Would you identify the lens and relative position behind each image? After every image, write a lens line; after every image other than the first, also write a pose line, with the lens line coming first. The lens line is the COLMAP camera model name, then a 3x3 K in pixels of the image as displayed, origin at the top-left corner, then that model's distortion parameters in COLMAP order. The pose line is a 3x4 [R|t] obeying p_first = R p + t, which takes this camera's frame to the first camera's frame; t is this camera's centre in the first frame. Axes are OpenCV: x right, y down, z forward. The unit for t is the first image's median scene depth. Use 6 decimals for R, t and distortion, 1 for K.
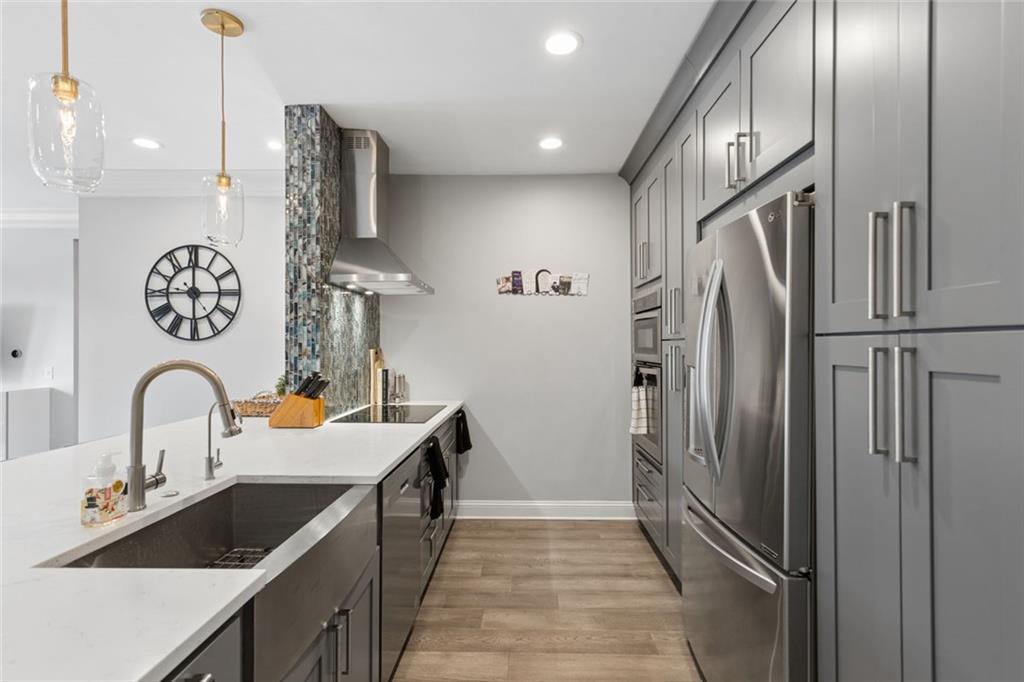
lens RADIAL K [[491.1, 0, 515.5], [0, 491.1, 345.3], [0, 0, 1]] dist [0.008178, 0.000700]
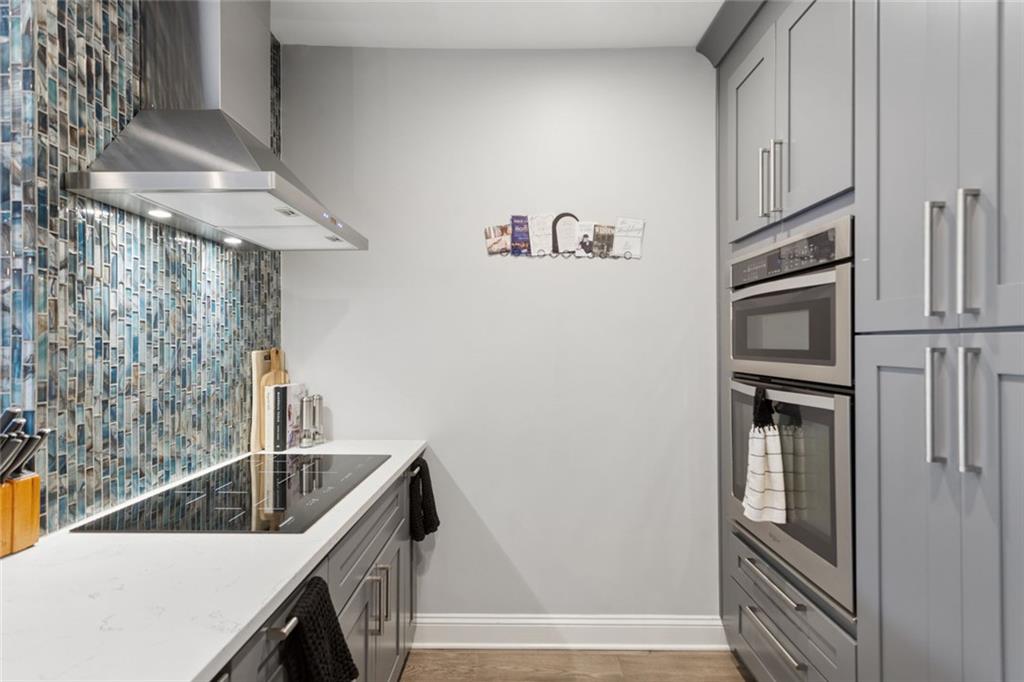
lens RADIAL K [[491.6, 0, 513.3], [0, 491.6, 337.3], [0, 0, 1]] dist [0.009736, 0.000749]
pose [[0.999953, 0.002564, 0.009321, -0.010544], [-0.002445, 0.999915, -0.012818, -0.000714], [-0.009353, 0.012794, 0.999874, 0.441096]]
